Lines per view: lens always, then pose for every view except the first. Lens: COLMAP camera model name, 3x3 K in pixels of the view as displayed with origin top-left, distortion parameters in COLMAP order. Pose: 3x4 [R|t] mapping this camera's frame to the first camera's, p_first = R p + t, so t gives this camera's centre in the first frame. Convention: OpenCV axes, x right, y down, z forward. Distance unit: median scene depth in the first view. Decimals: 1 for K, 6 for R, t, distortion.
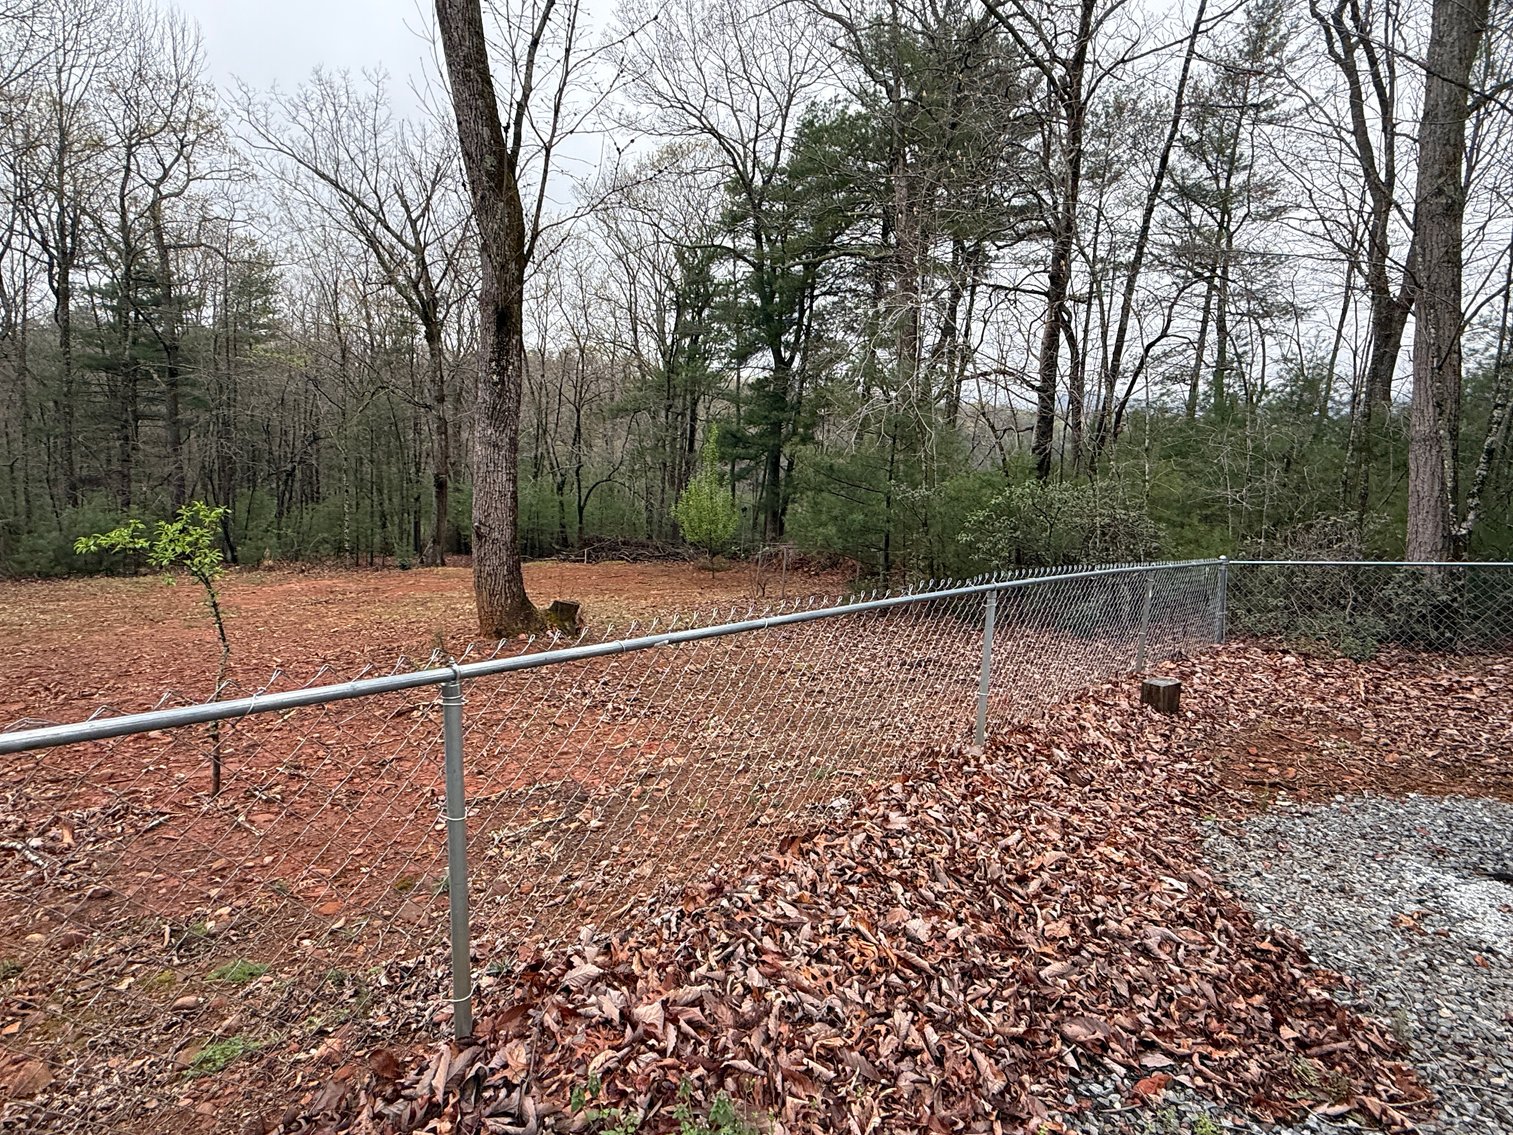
lens RADIAL K [[774.4, 0, 756.5], [0, 774.4, 567.5], [0, 0, 1]] dist [0.025315, -0.001762]
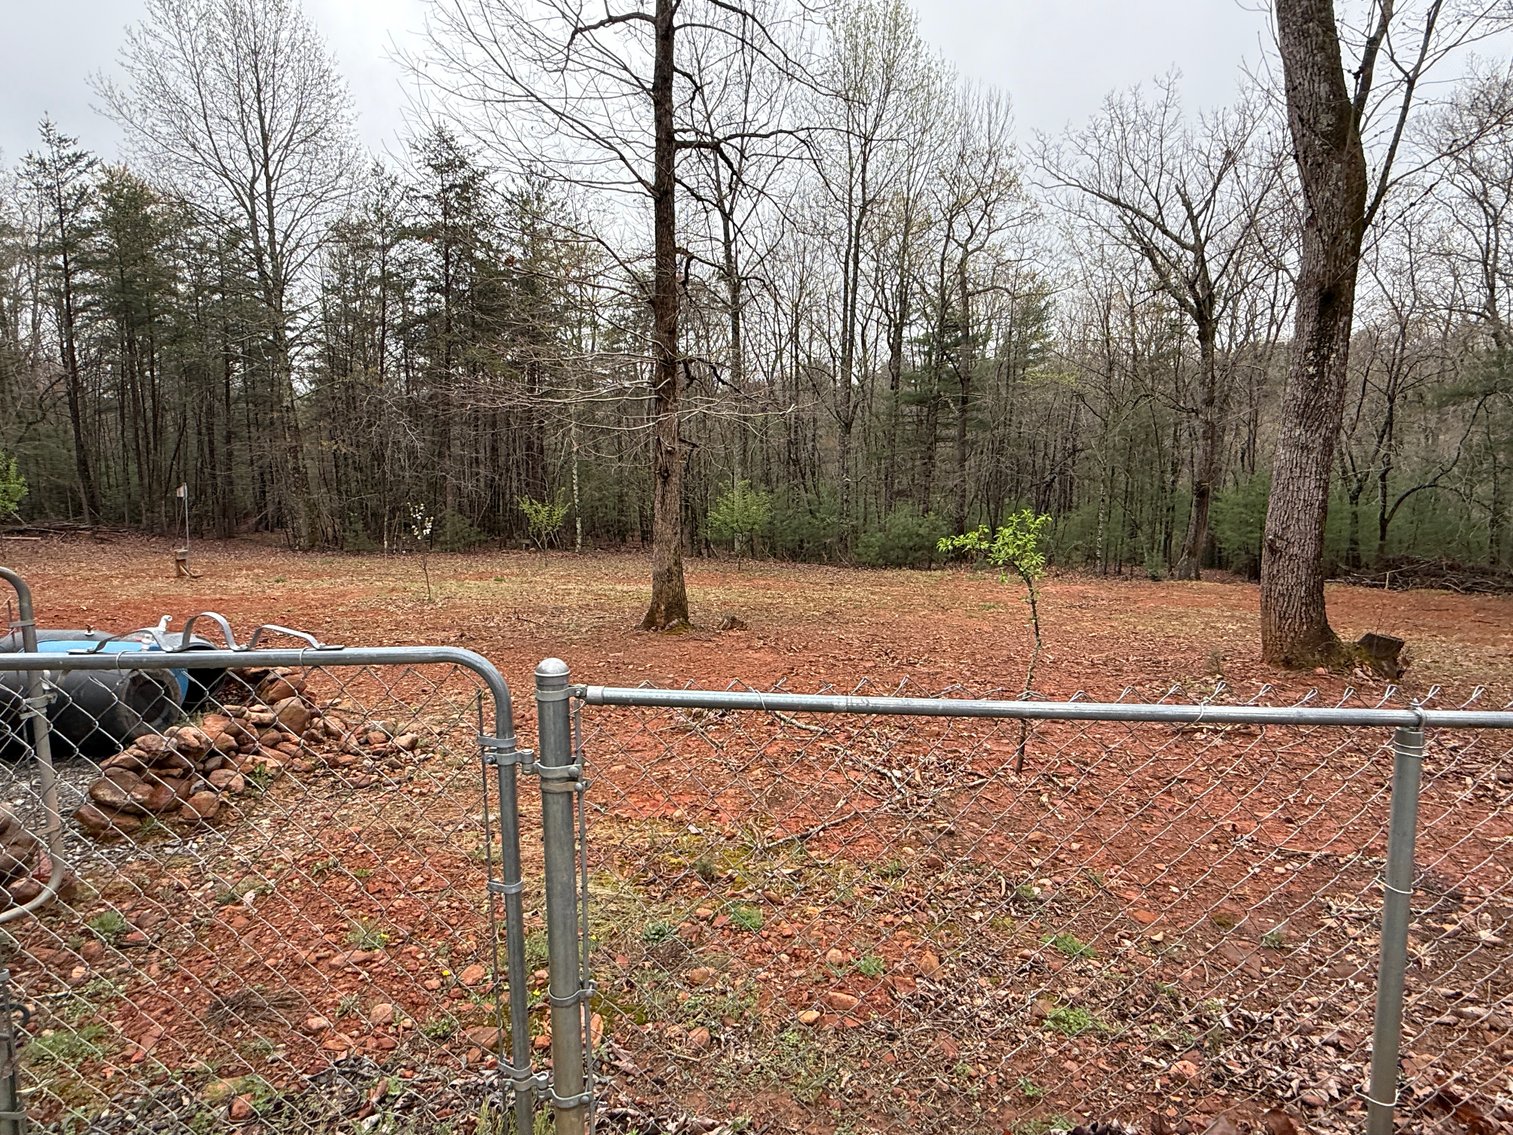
lens RADIAL K [[774.4, 0, 756.5], [0, 774.4, 567.5], [0, 0, 1]] dist [0.025315, -0.001762]
pose [[0.711763, 0.063051, -0.699584, -0.132953], [-0.070773, 0.997332, 0.017881, 0.004077], [0.698845, 0.036785, 0.714326, -0.046092]]
